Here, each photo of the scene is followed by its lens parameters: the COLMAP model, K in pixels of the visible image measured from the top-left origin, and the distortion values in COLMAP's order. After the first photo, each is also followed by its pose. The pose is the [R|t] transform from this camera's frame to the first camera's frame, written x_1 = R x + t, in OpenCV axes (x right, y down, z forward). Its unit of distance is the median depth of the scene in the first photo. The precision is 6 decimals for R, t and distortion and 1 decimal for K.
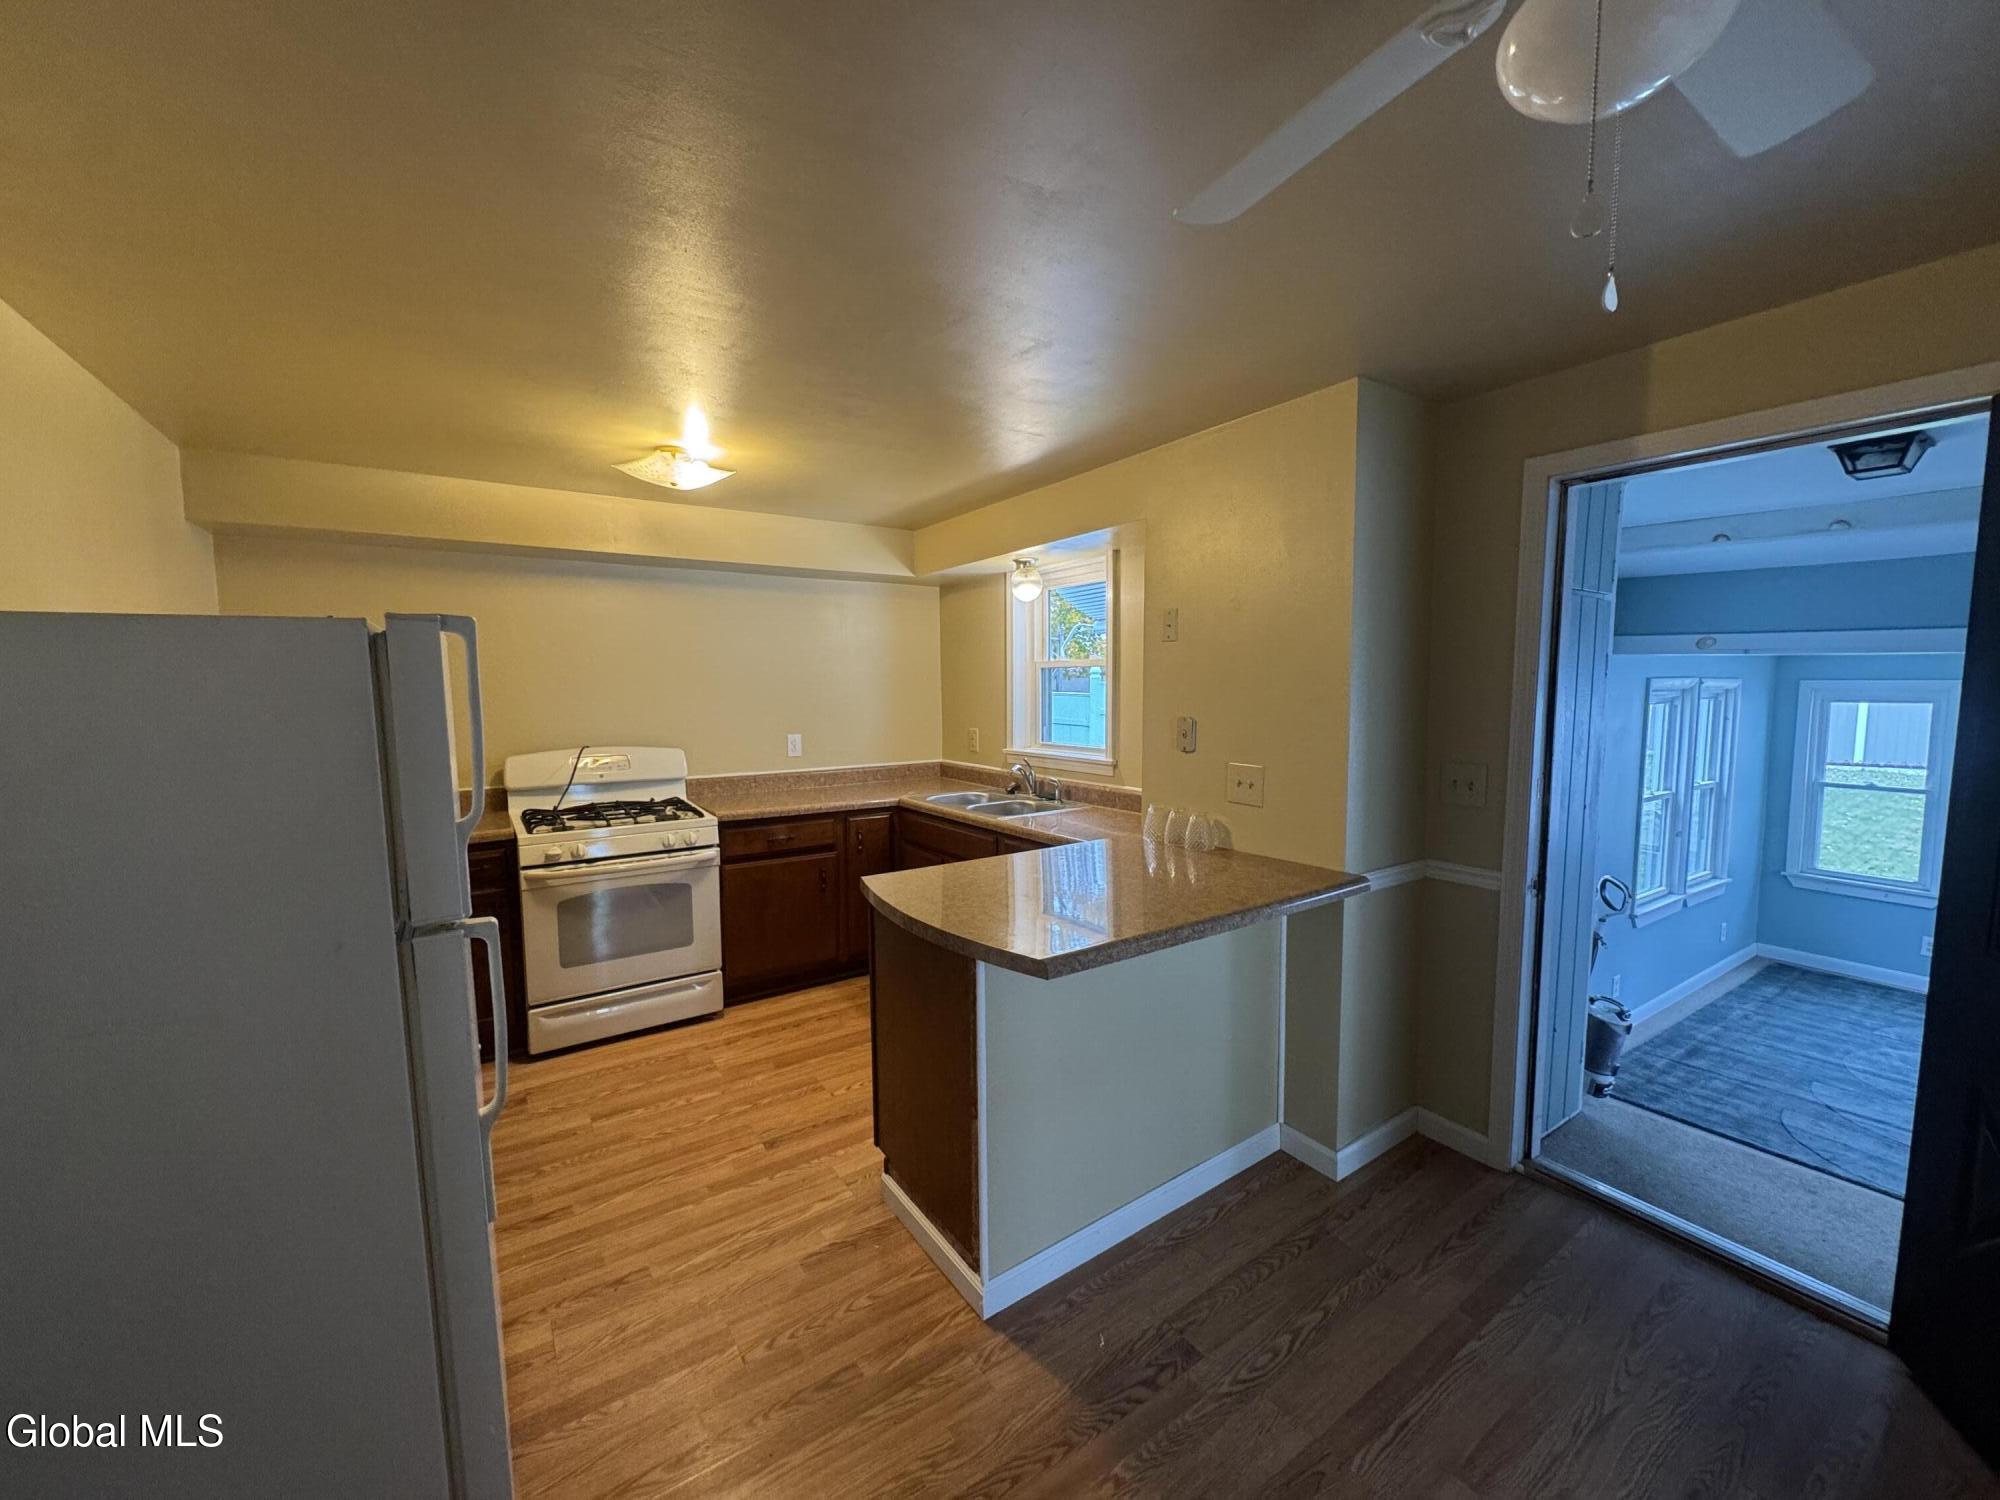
lens RADIAL K [[794.1, 0, 1000.0], [0, 794.1, 750.0], [0, 0, 1]] dist [-0.002179, -0.000361]
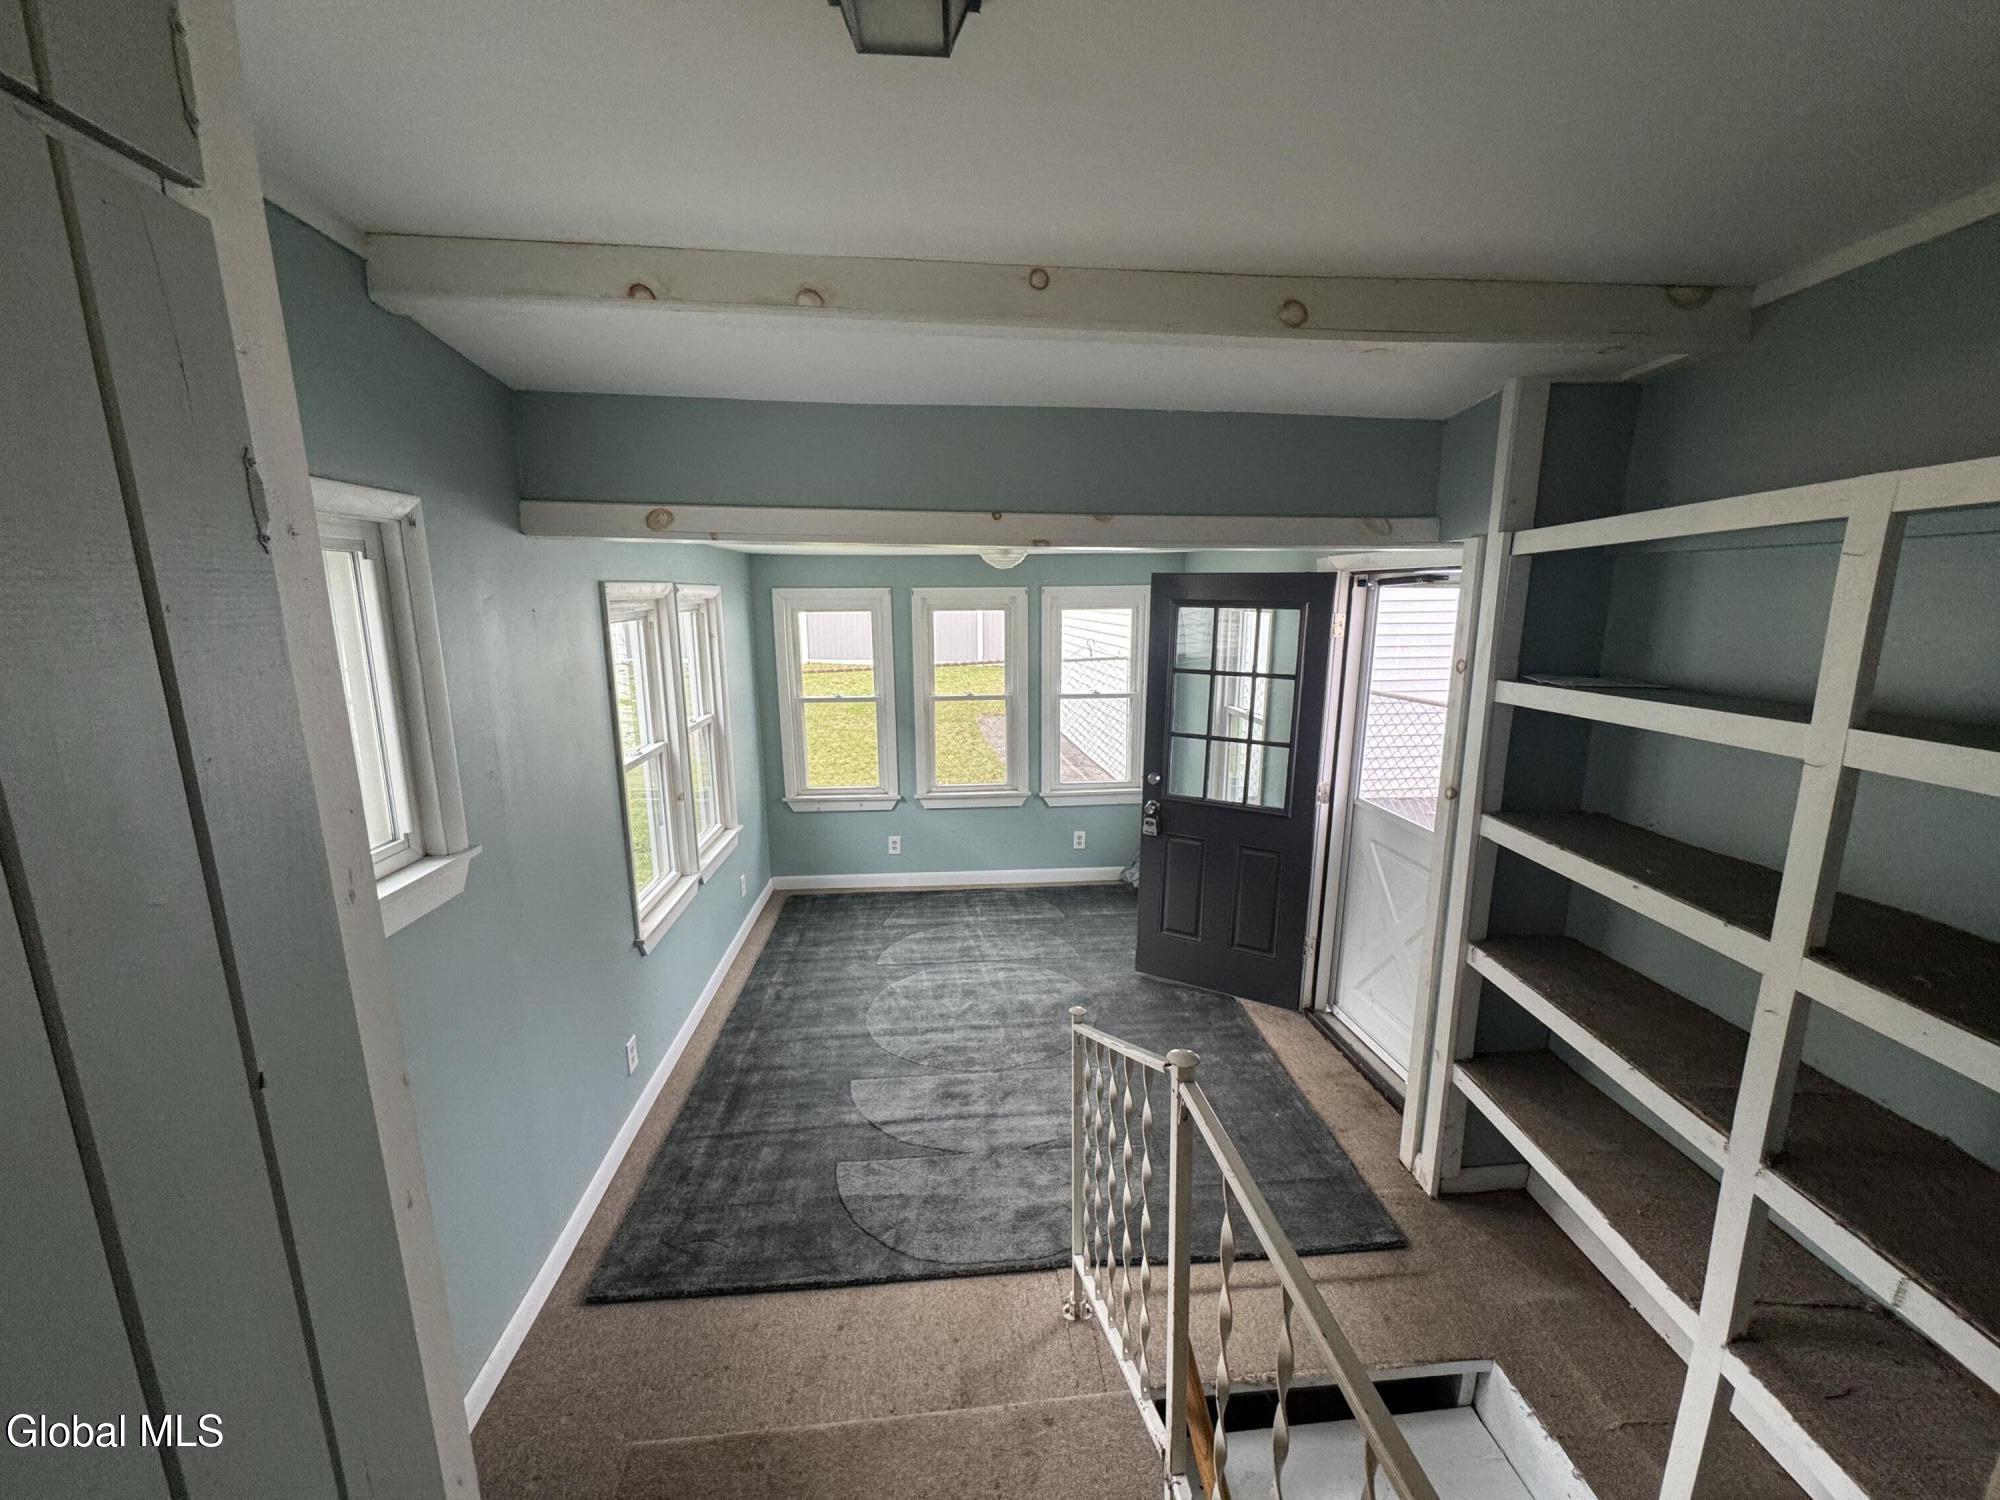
lens RADIAL K [[794.1, 0, 1000.0], [0, 794.1, 750.0], [0, 0, 1]] dist [-0.002179, -0.000361]
pose [[0.474153, -0.173668, 0.863144, 0.367226], [0.080966, 0.984800, 0.153669, -0.027620], [-0.876712, -0.002978, 0.481007, 0.383490]]
